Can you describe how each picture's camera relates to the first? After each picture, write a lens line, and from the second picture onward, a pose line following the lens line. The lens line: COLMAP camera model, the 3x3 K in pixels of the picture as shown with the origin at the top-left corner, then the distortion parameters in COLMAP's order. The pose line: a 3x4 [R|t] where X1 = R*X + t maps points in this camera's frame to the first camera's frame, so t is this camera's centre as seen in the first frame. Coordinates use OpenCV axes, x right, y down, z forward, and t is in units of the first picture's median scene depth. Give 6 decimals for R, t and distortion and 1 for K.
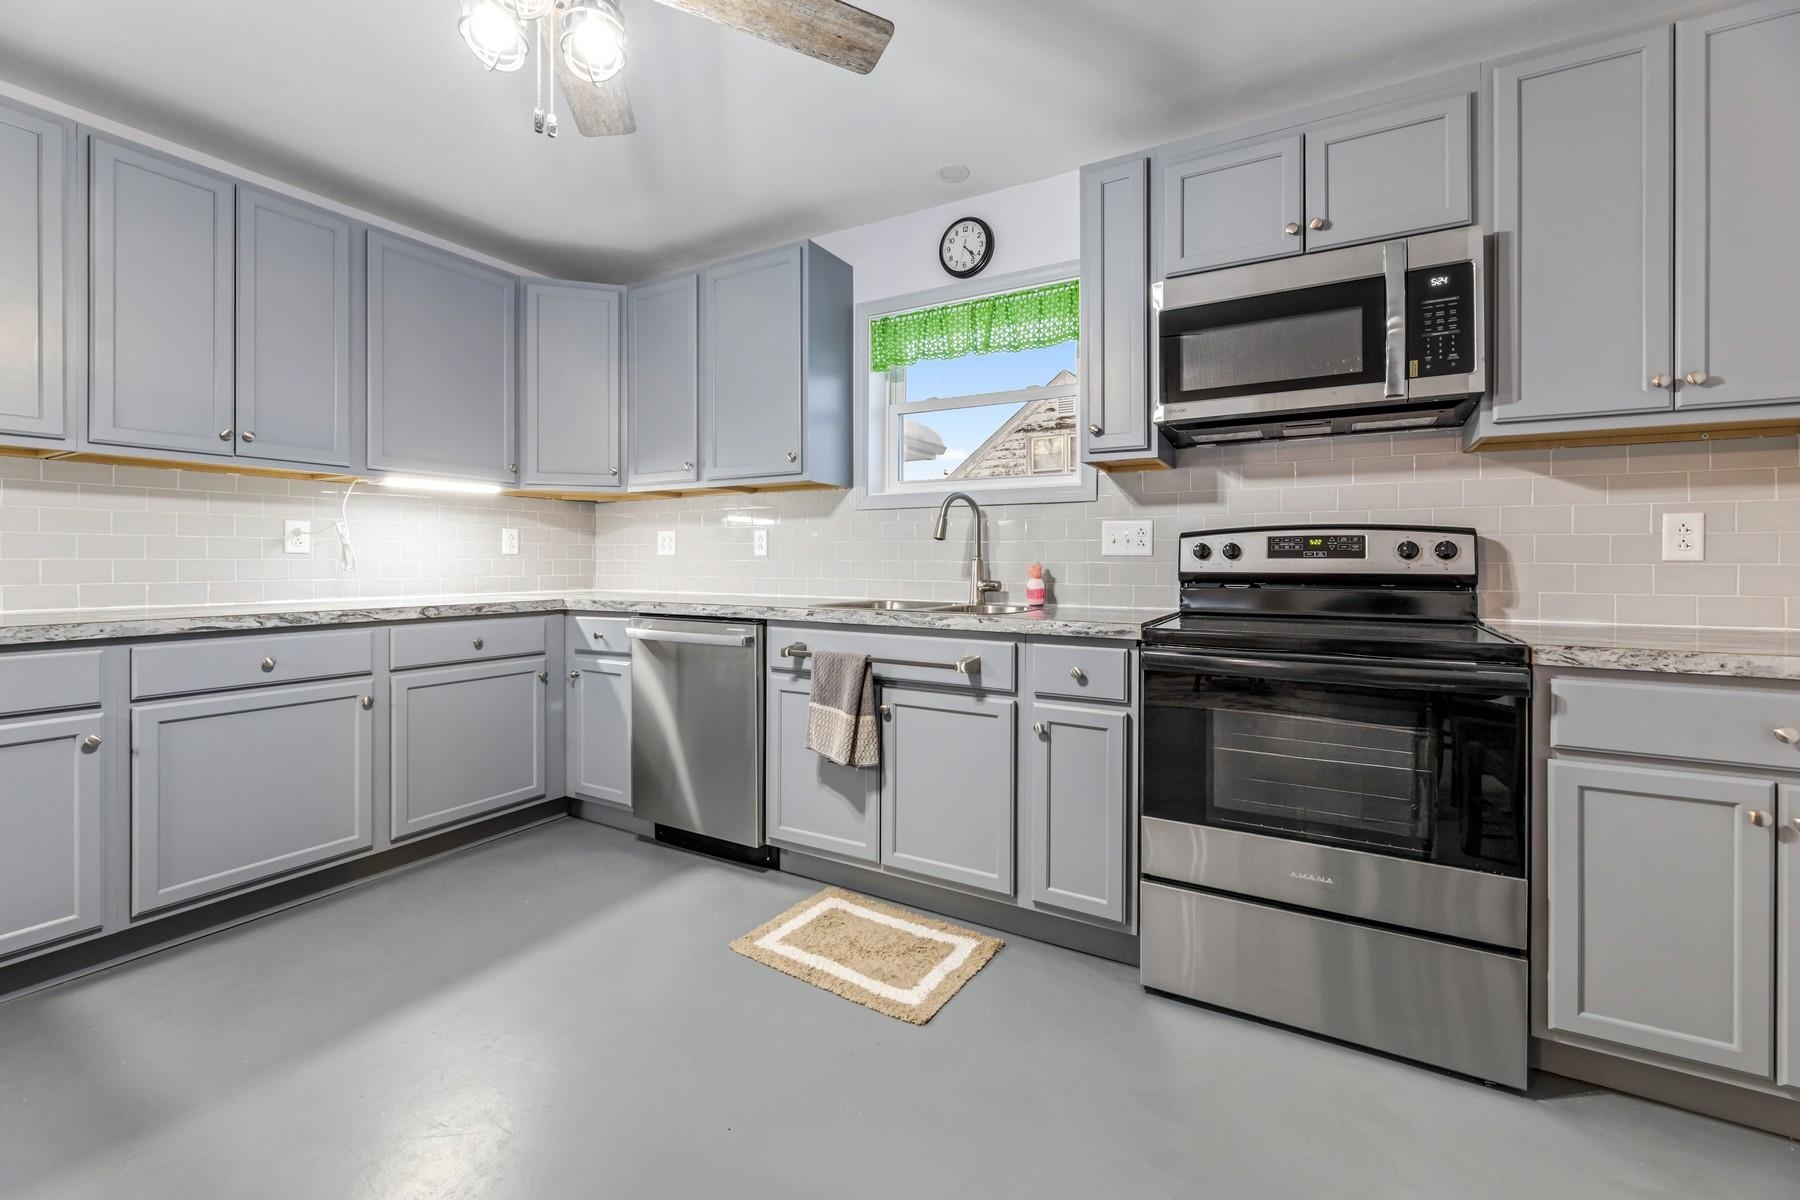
lens RADIAL K [[735.7, 0, 922.9], [0, 735.7, 557.8], [0, 0, 1]] dist [-0.001159, -0.000504]
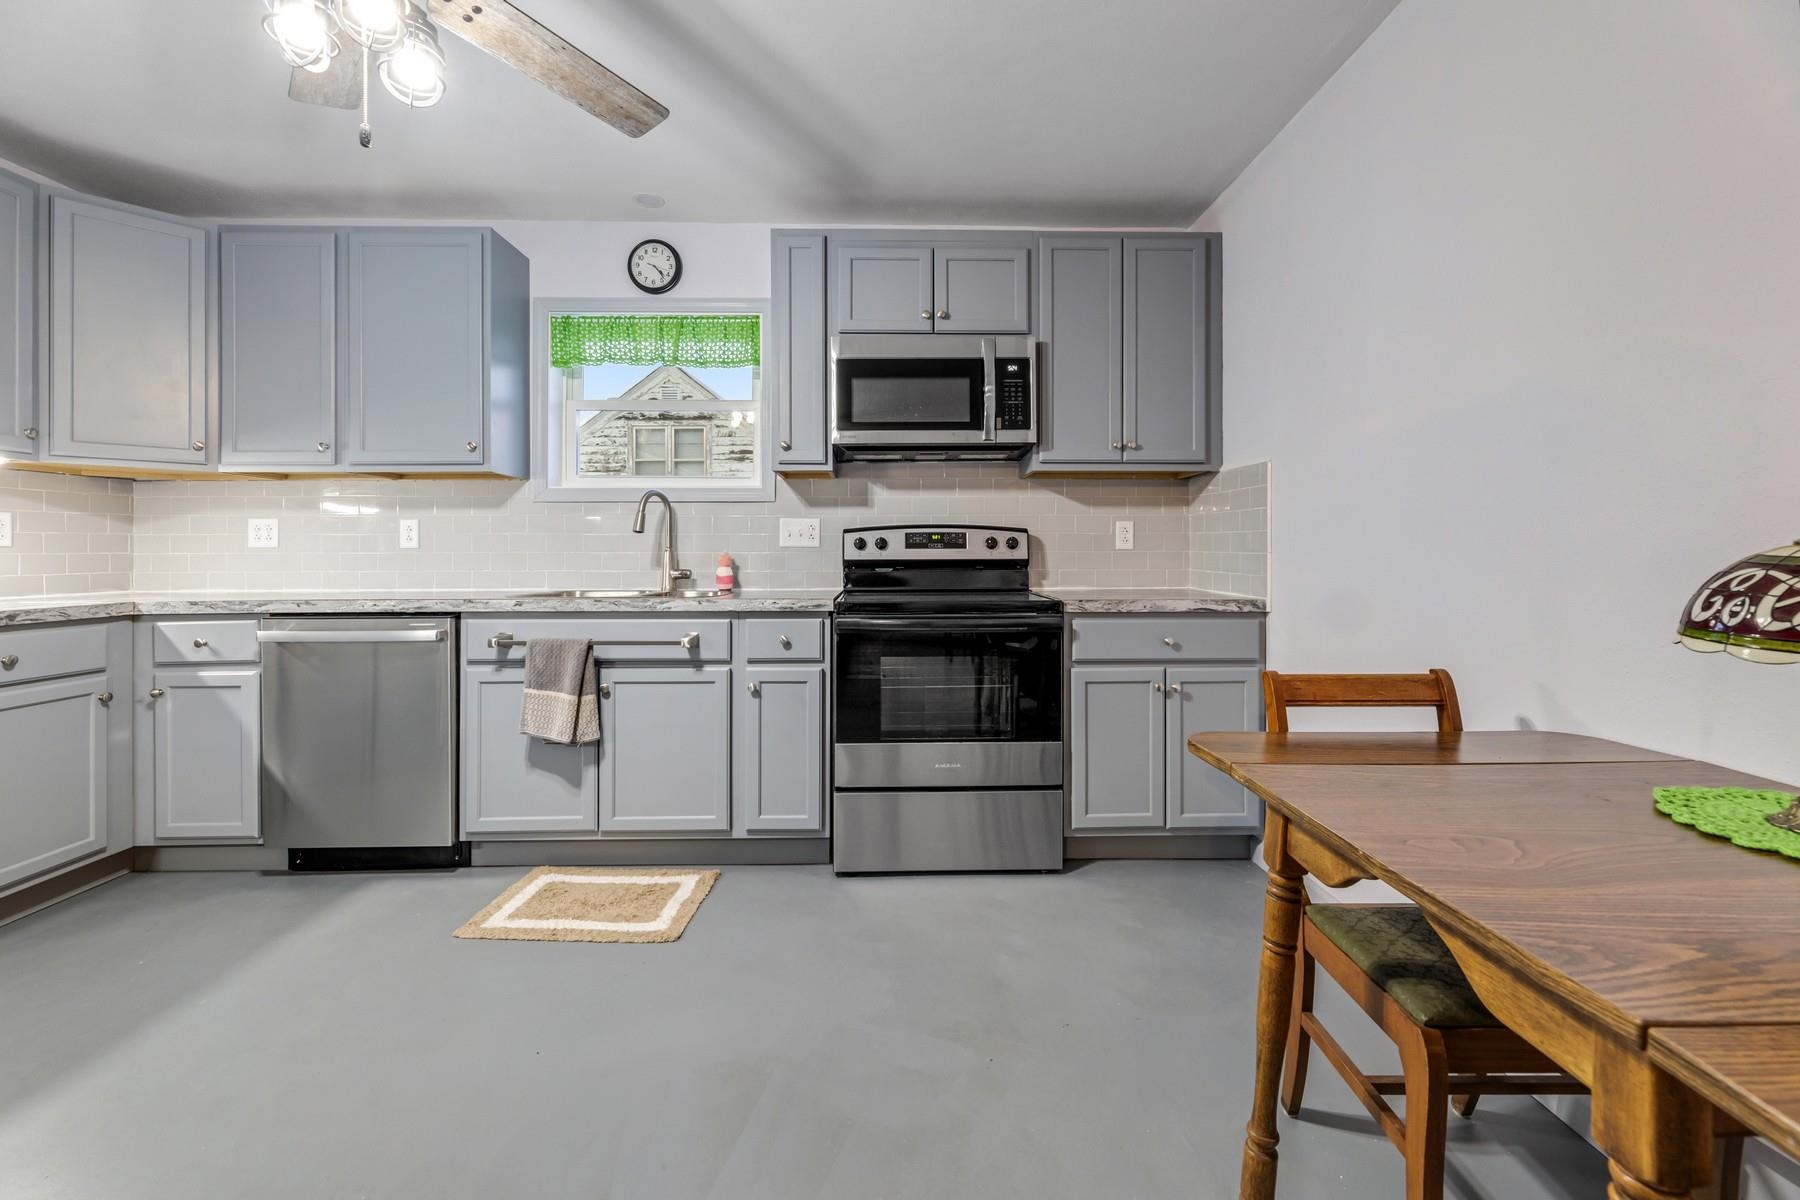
lens RADIAL K [[735.7, 0, 911.2], [0, 735.7, 549.4], [0, 0, 1]] dist [-0.001159, -0.000504]
pose [[0.857375, -0.003518, 0.514681, -0.225277], [0.002918, 0.999994, 0.001973, -0.000703], [-0.514684, -0.000190, 0.857380, -0.173609]]
